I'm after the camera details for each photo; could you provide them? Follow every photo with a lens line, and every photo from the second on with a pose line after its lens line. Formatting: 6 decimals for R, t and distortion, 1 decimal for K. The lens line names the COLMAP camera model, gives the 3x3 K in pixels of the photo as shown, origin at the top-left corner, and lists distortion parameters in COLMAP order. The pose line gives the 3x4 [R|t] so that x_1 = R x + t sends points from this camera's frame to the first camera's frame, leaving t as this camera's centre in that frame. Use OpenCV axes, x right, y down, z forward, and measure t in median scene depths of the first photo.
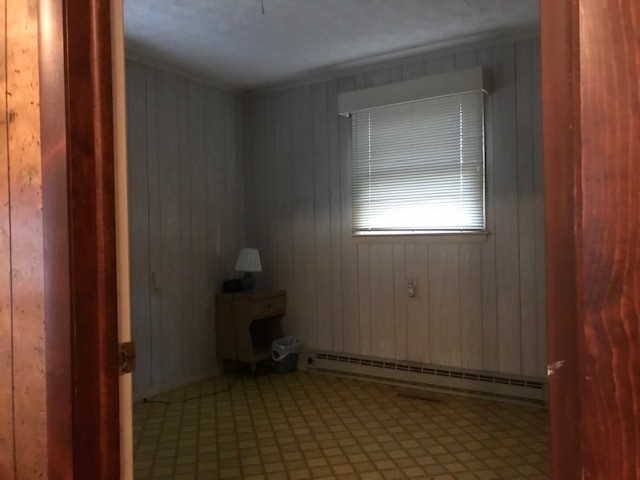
lens RADIAL K [[536.6, 0, 320.7], [0, 536.6, 246.1], [0, 0, 1]] dist [0.087735, -0.117200]
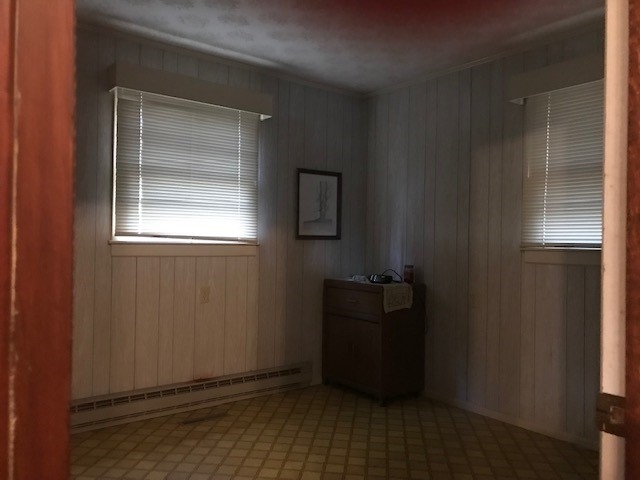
lens RADIAL K [[536.6, 0, 320.7], [0, 536.6, 246.1], [0, 0, 1]] dist [0.087735, -0.117200]
pose [[0.323945, 0.033555, 0.945481, -0.646182], [0.012201, 0.999140, -0.039640, 0.025251], [-0.945997, 0.024377, 0.323257, 0.498836]]
